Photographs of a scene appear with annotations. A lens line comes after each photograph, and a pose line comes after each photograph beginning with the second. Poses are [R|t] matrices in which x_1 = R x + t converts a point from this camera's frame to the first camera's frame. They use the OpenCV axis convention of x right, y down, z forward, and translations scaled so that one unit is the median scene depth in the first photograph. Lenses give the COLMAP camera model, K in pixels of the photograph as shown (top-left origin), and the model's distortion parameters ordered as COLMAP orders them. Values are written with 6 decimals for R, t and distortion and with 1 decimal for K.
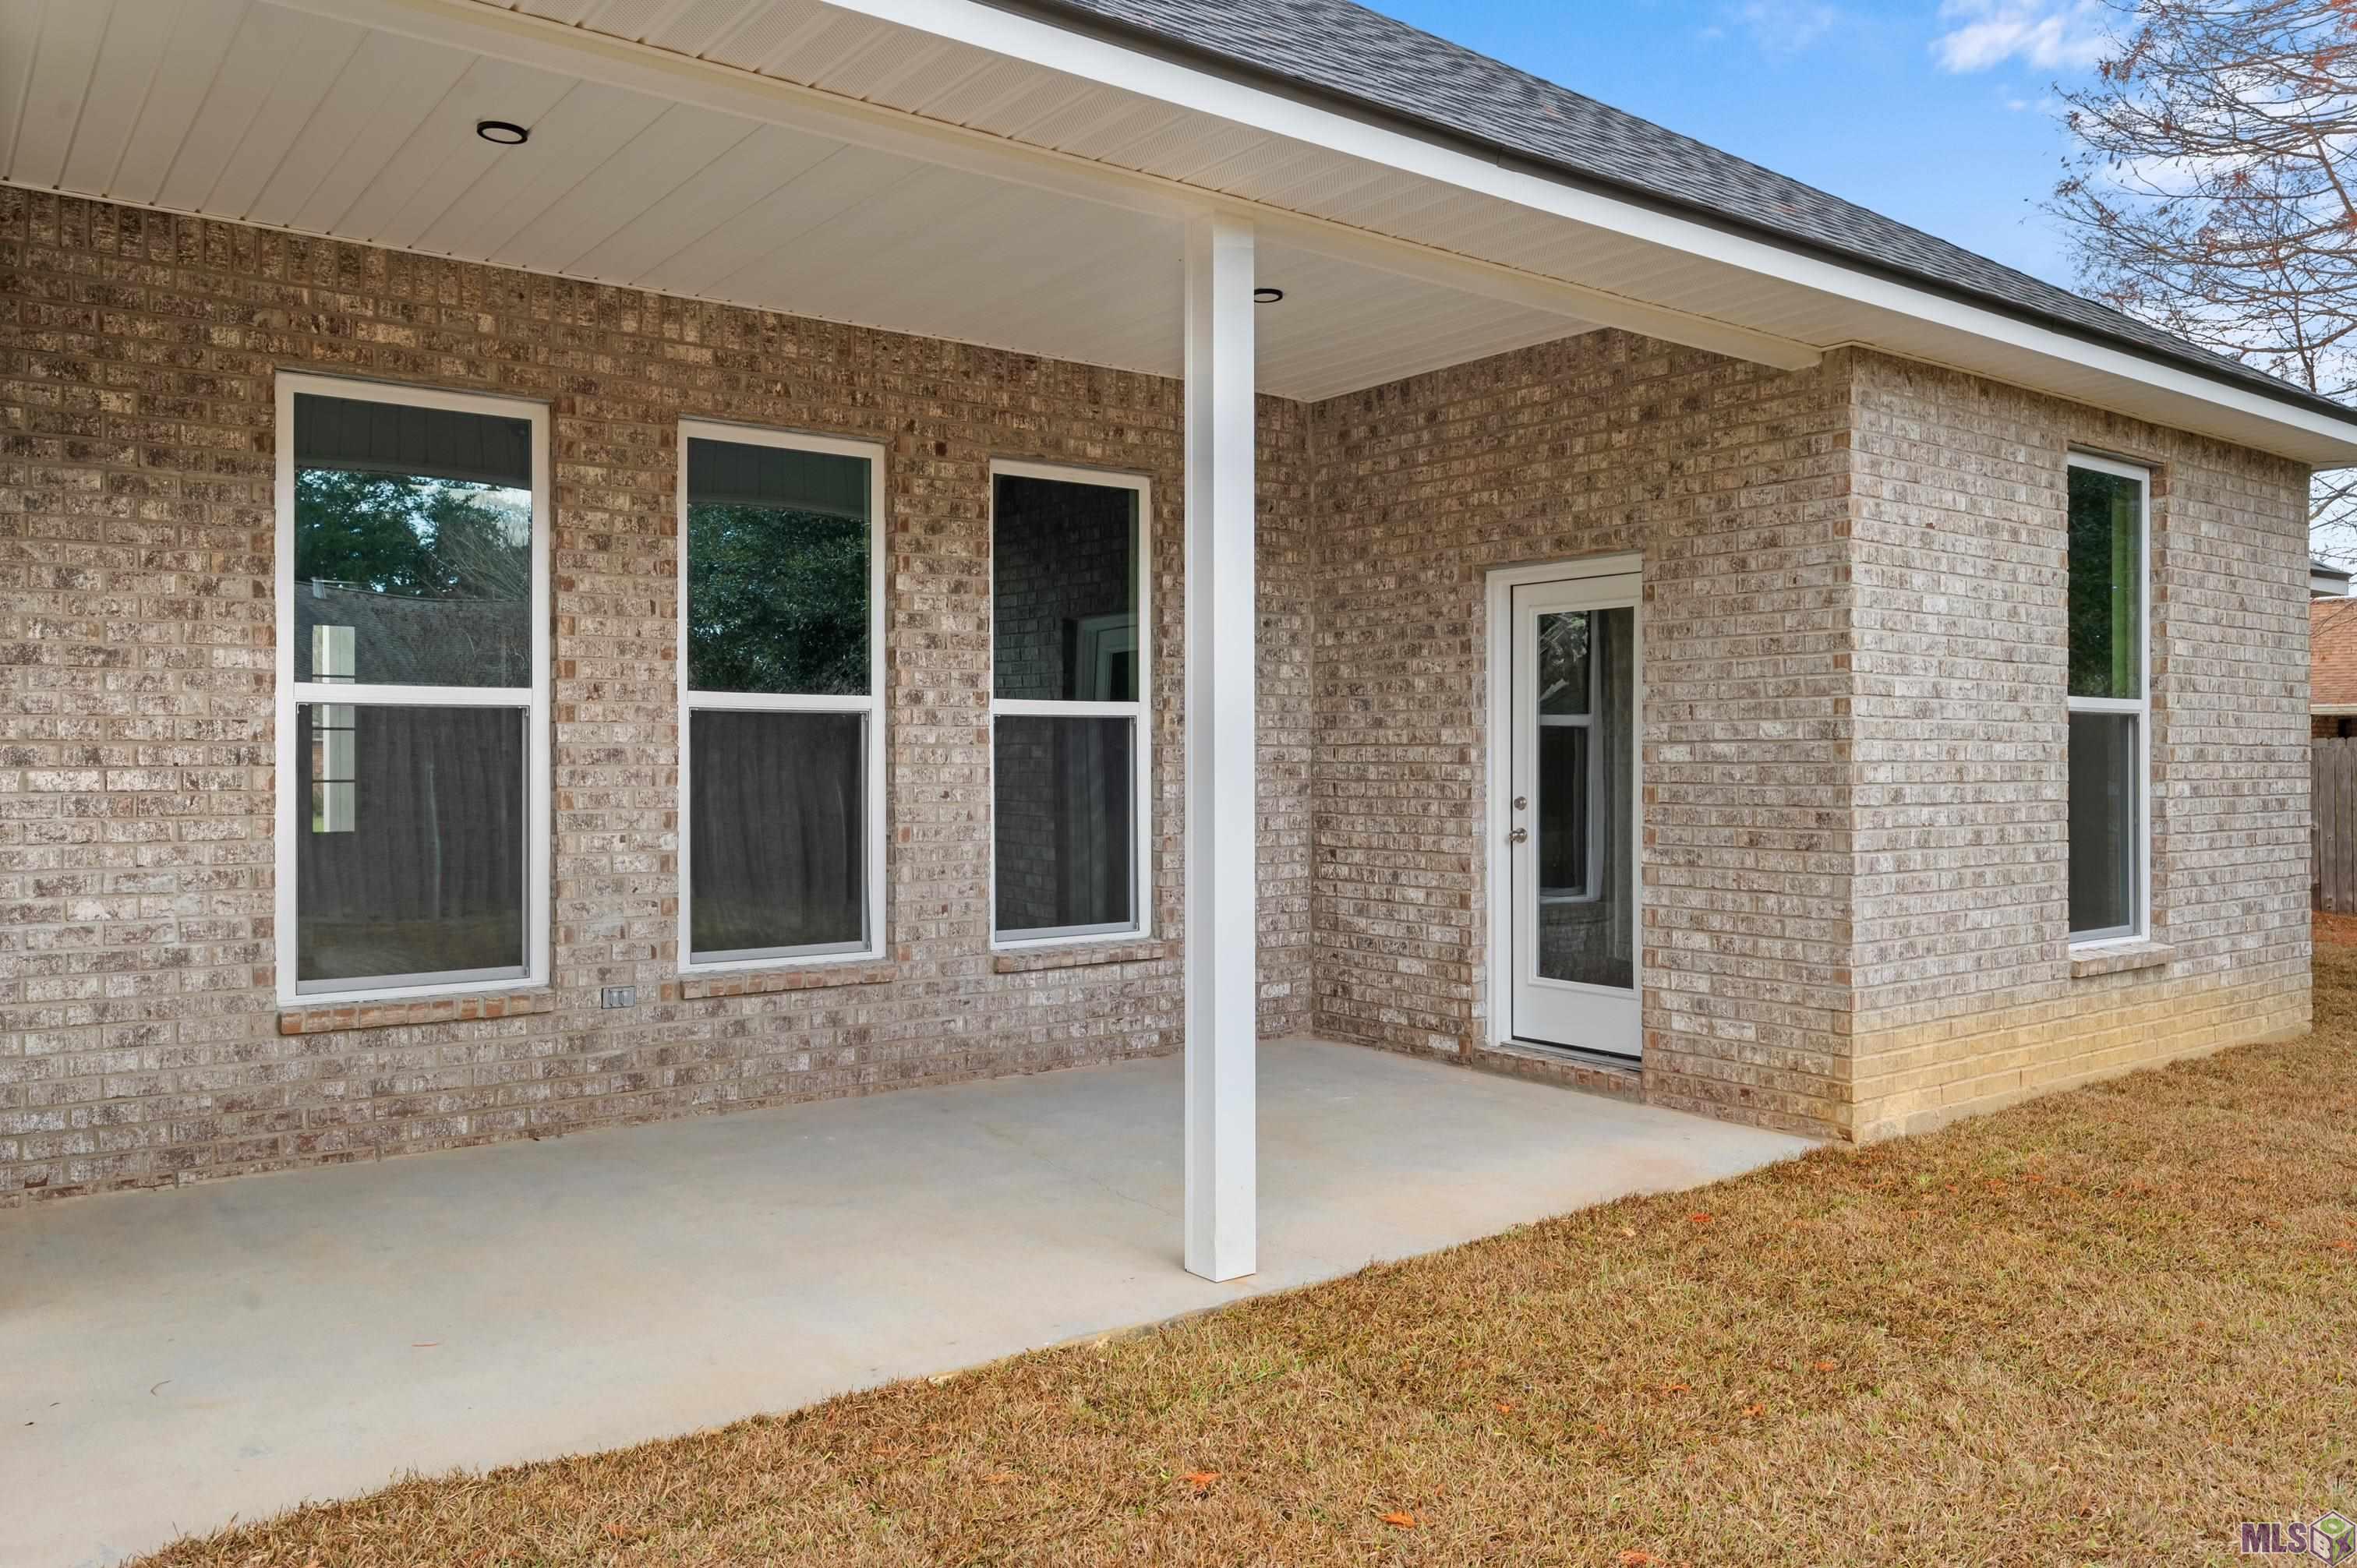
lens RADIAL K [[1729.9, 0, 1178.8], [0, 1729.9, 756.9], [0, 0, 1]] dist [0.003559, 0.001748]
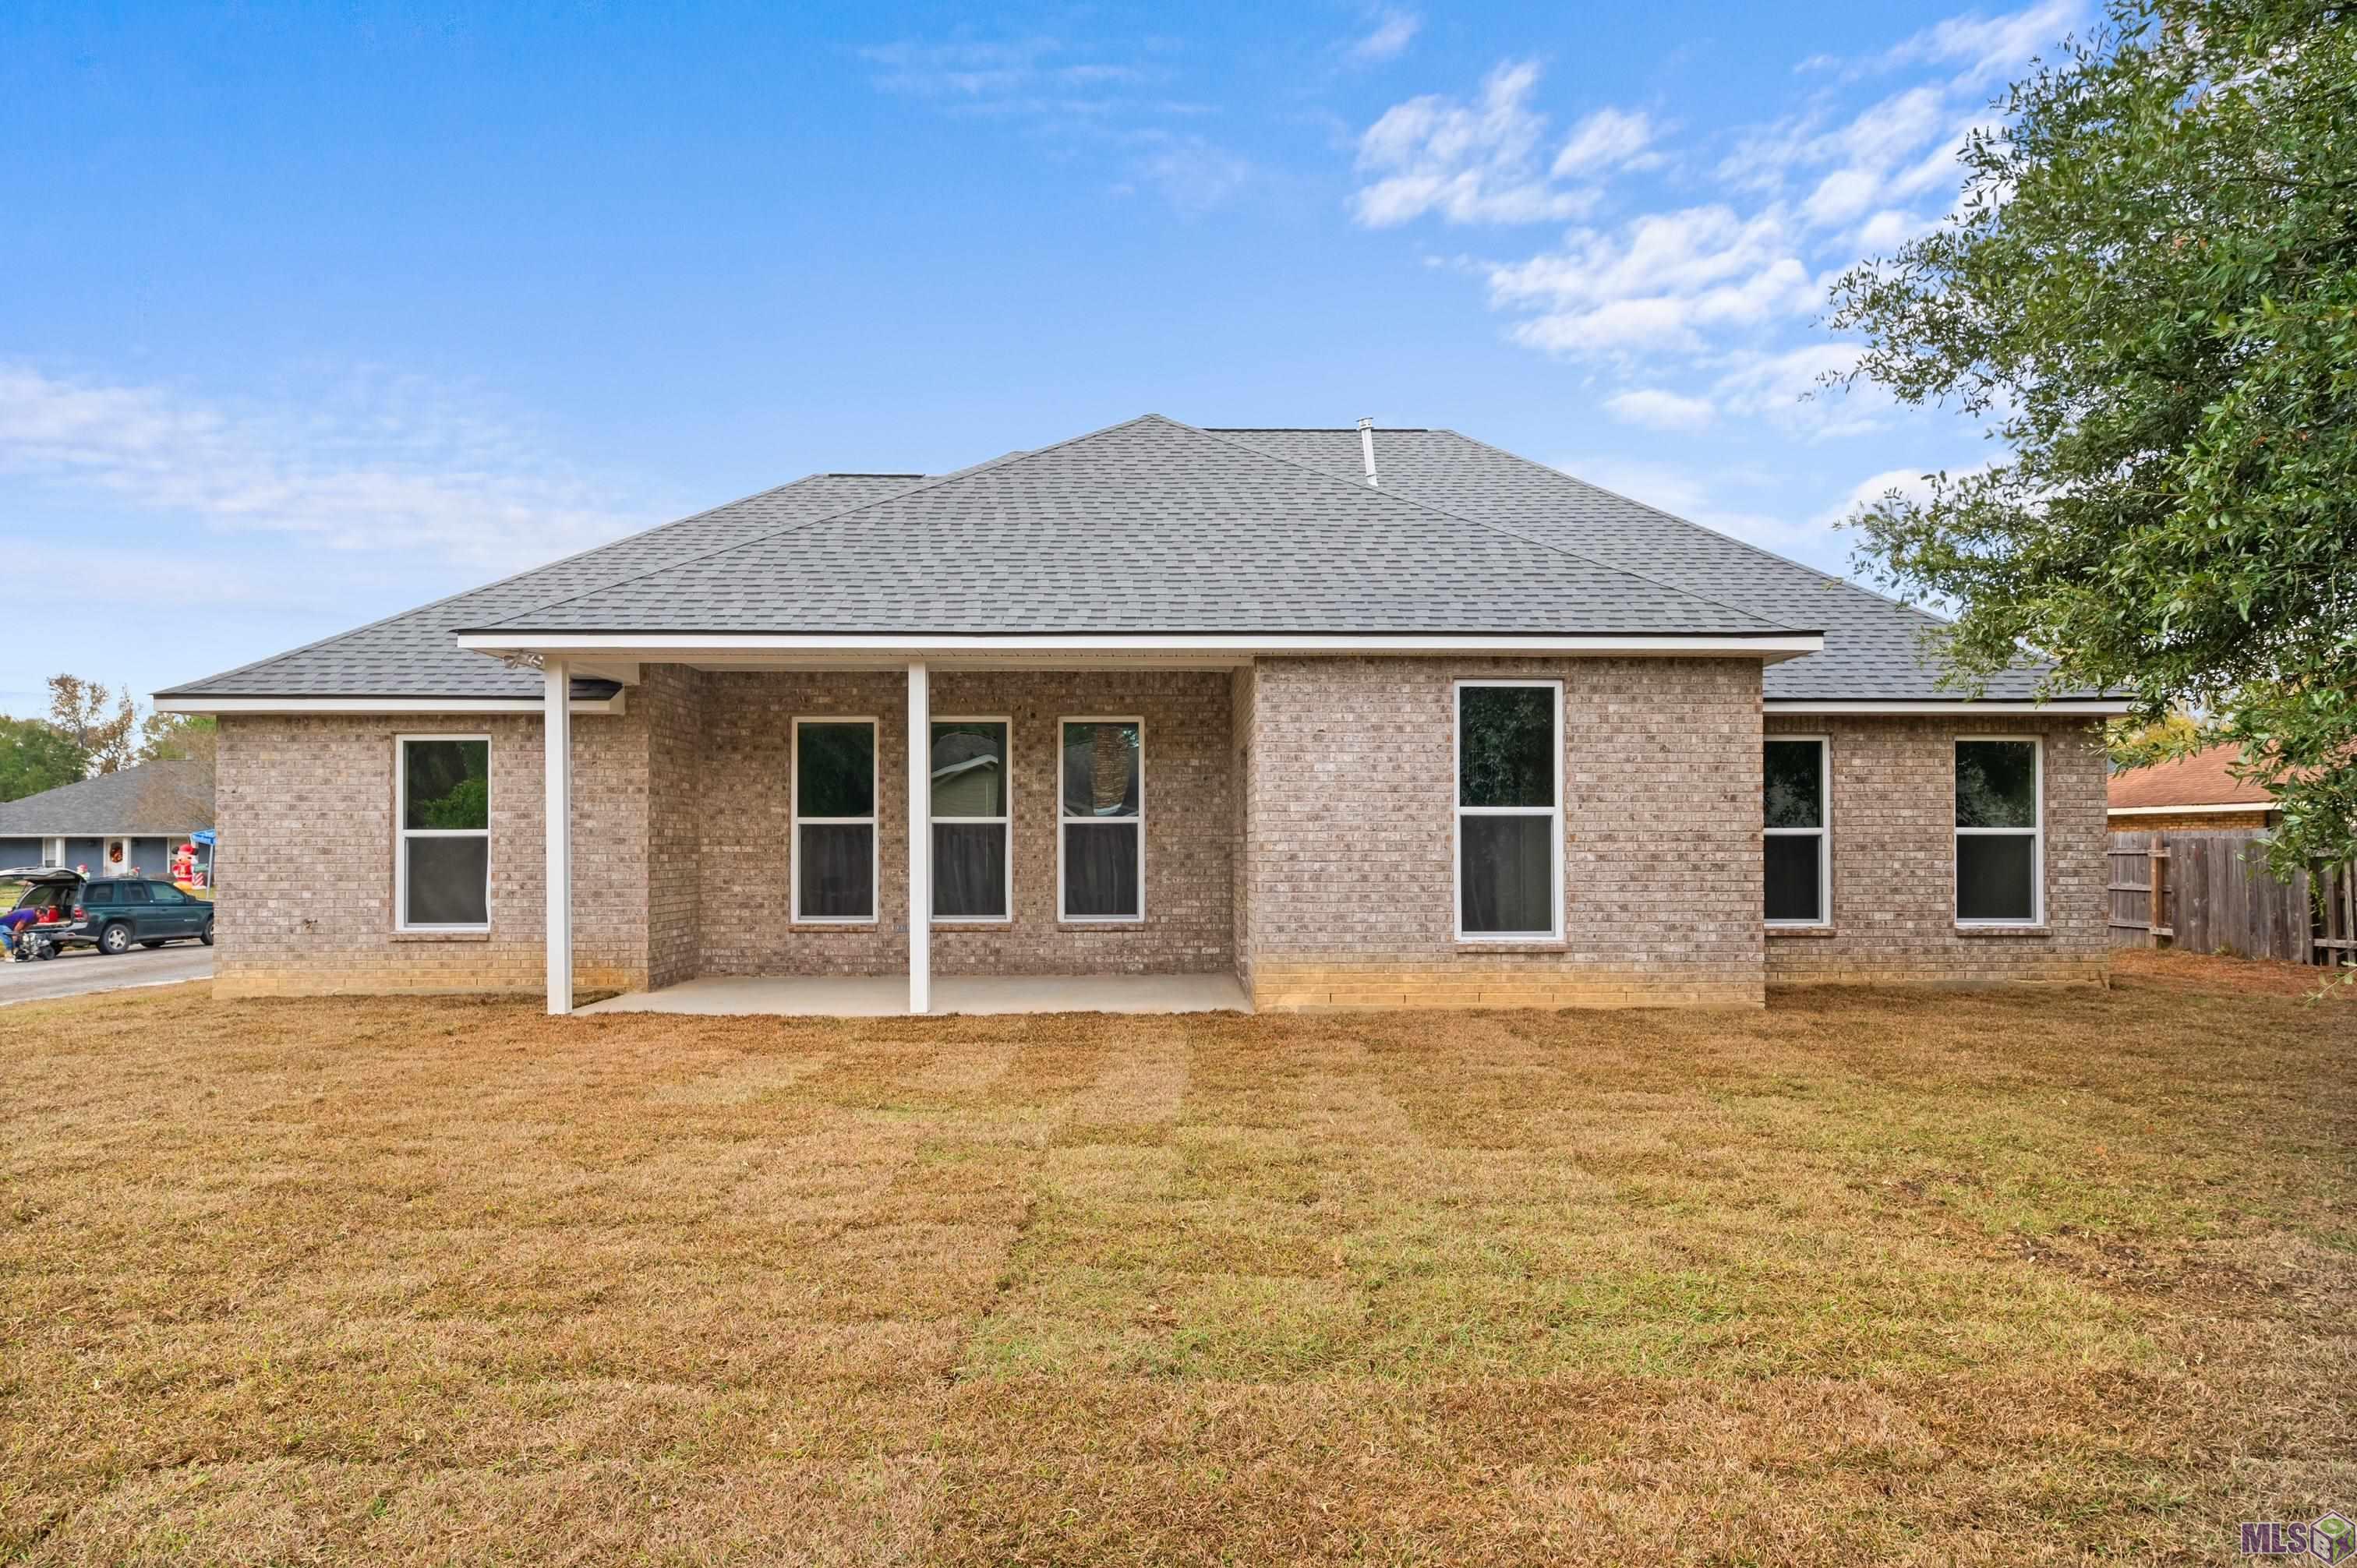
lens RADIAL K [[1275.4, 0, 1179.4], [0, 1275.4, 836.9], [0, 0, 1]] dist [0.000771, 0.000247]
pose [[0.806201, -0.006421, -0.591607, 1.185421], [0.002404, 0.999968, -0.007577, 0.008588], [0.591637, 0.004687, 0.806191, -0.359390]]
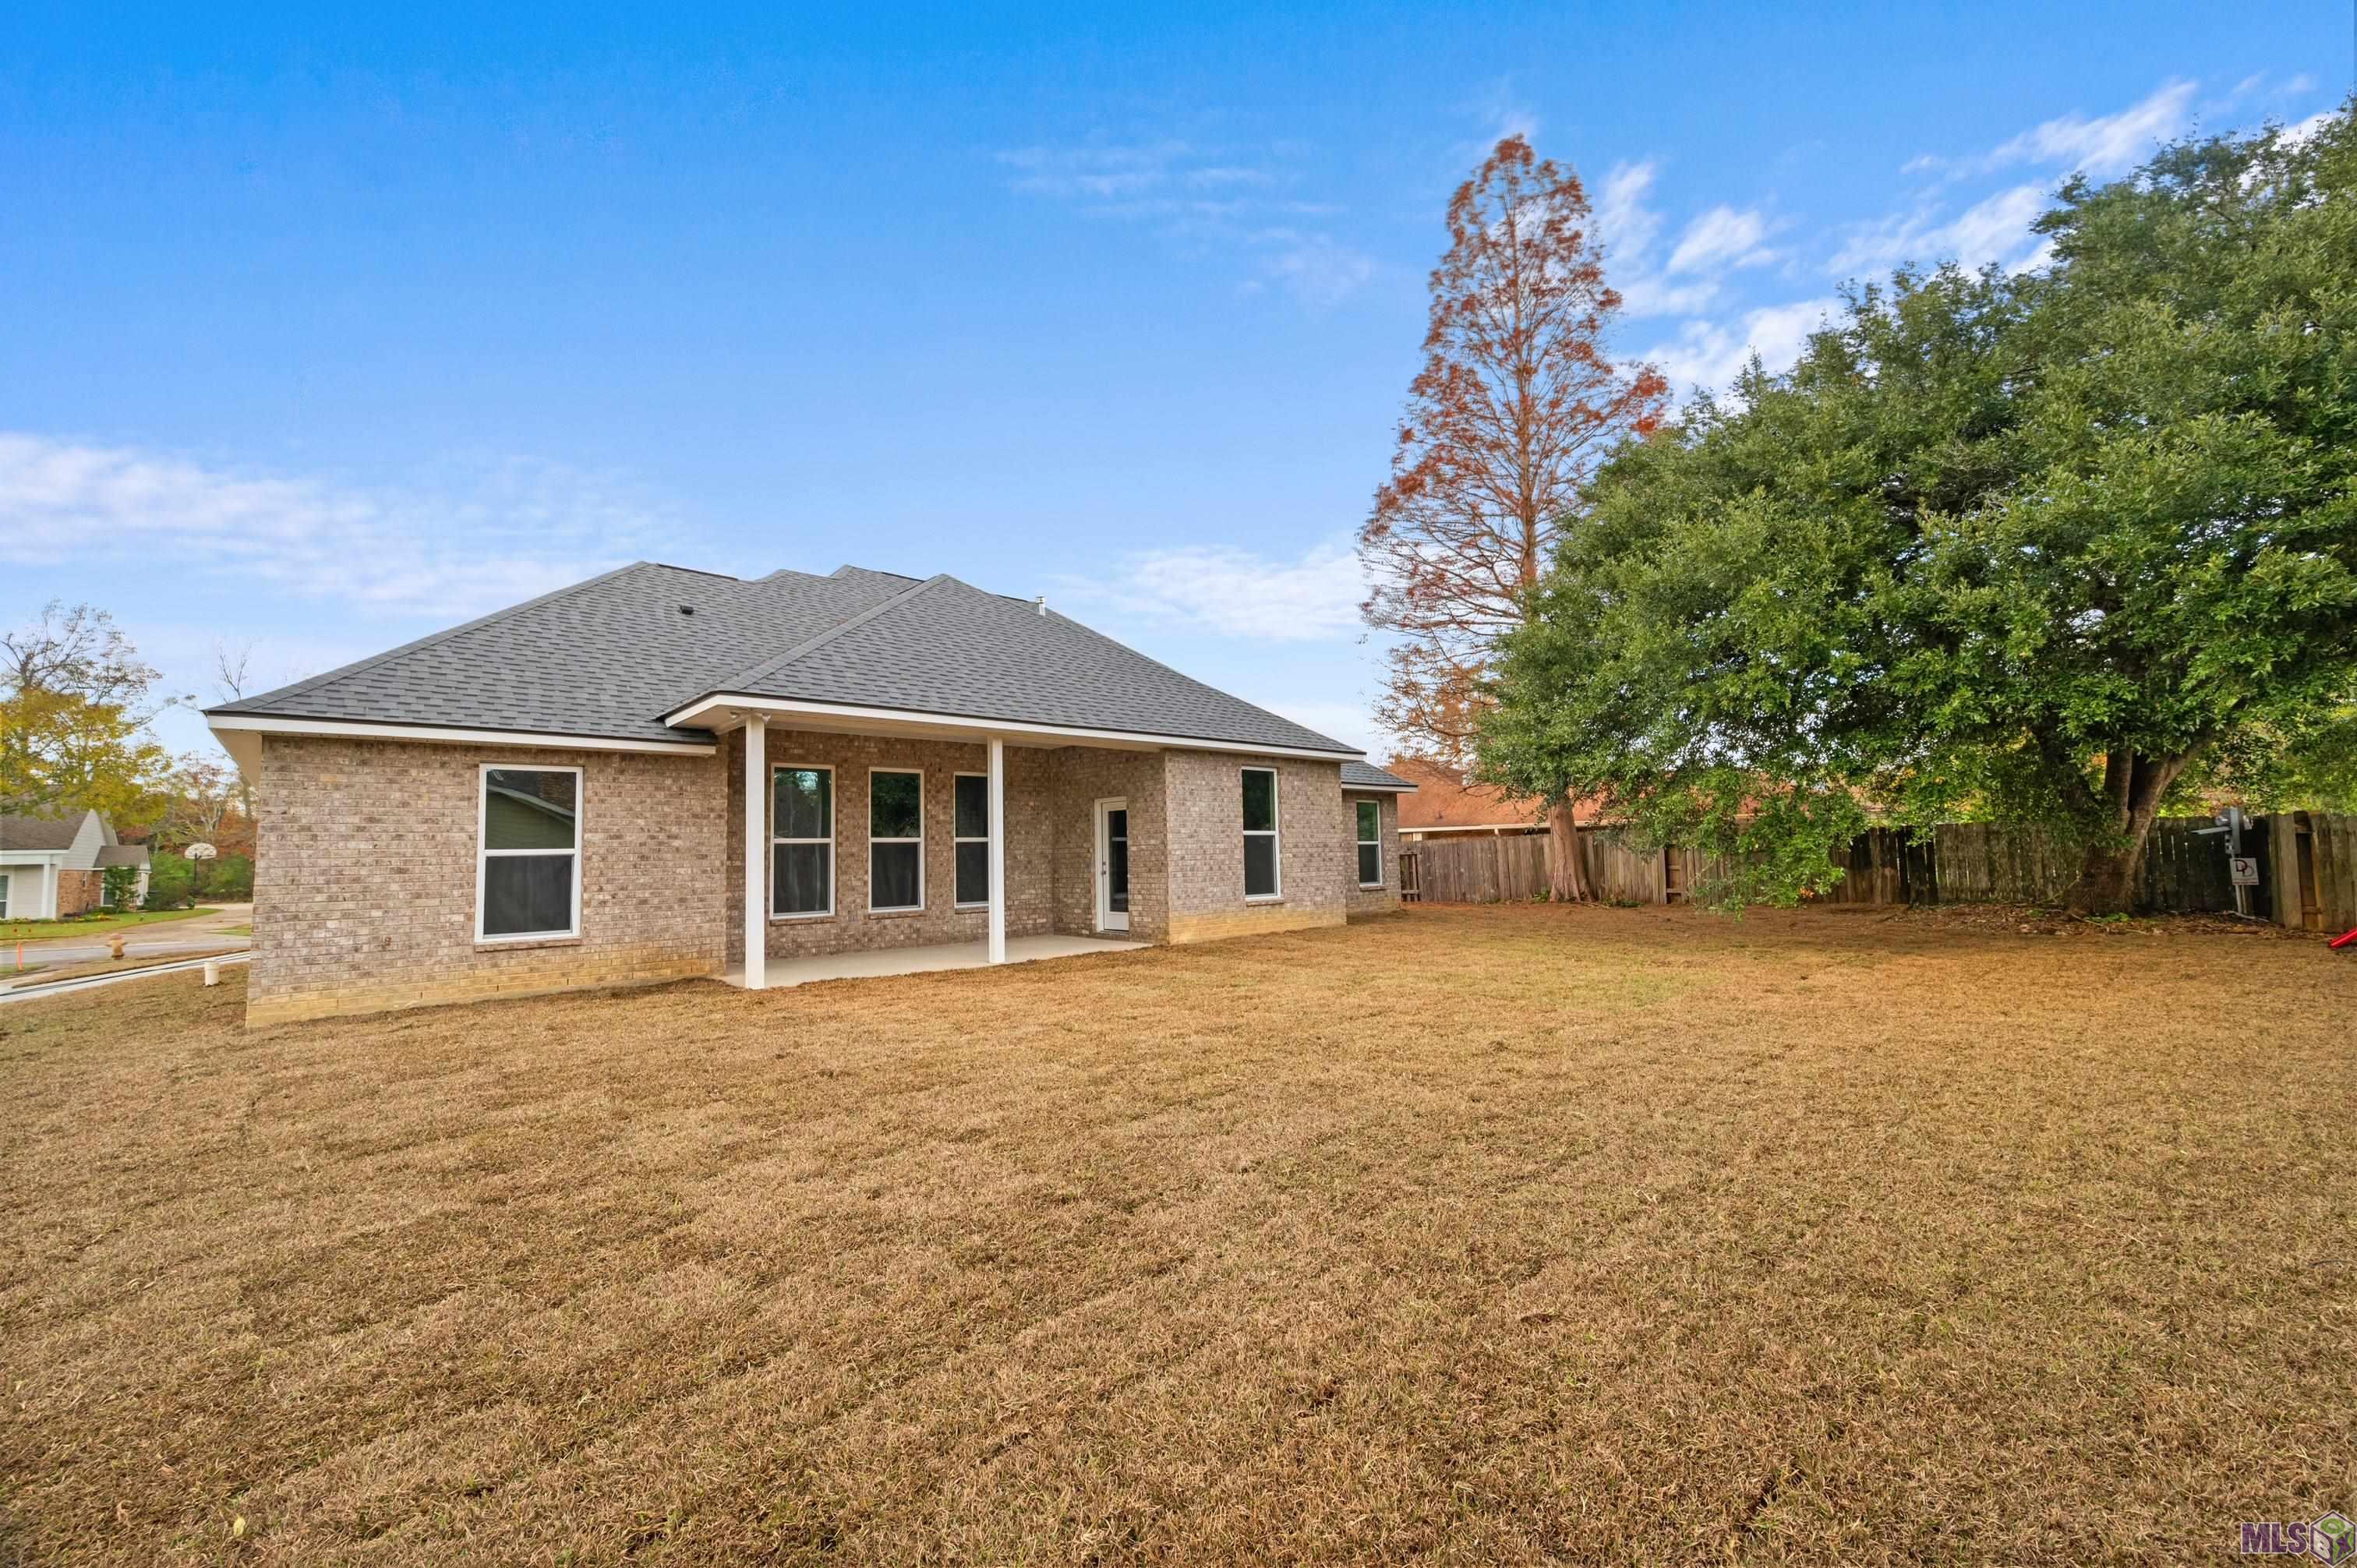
lens RADIAL K [[929.0, 0, 1178.5], [0, 929.0, 784.0], [0, 0, 1]] dist [-0.001010, -0.000056]
pose [[0.995827, -0.015800, 0.089887, 0.204472], [0.022719, 0.996812, -0.076477, 0.015351], [-0.088392, 0.078200, 0.993011, -1.081259]]
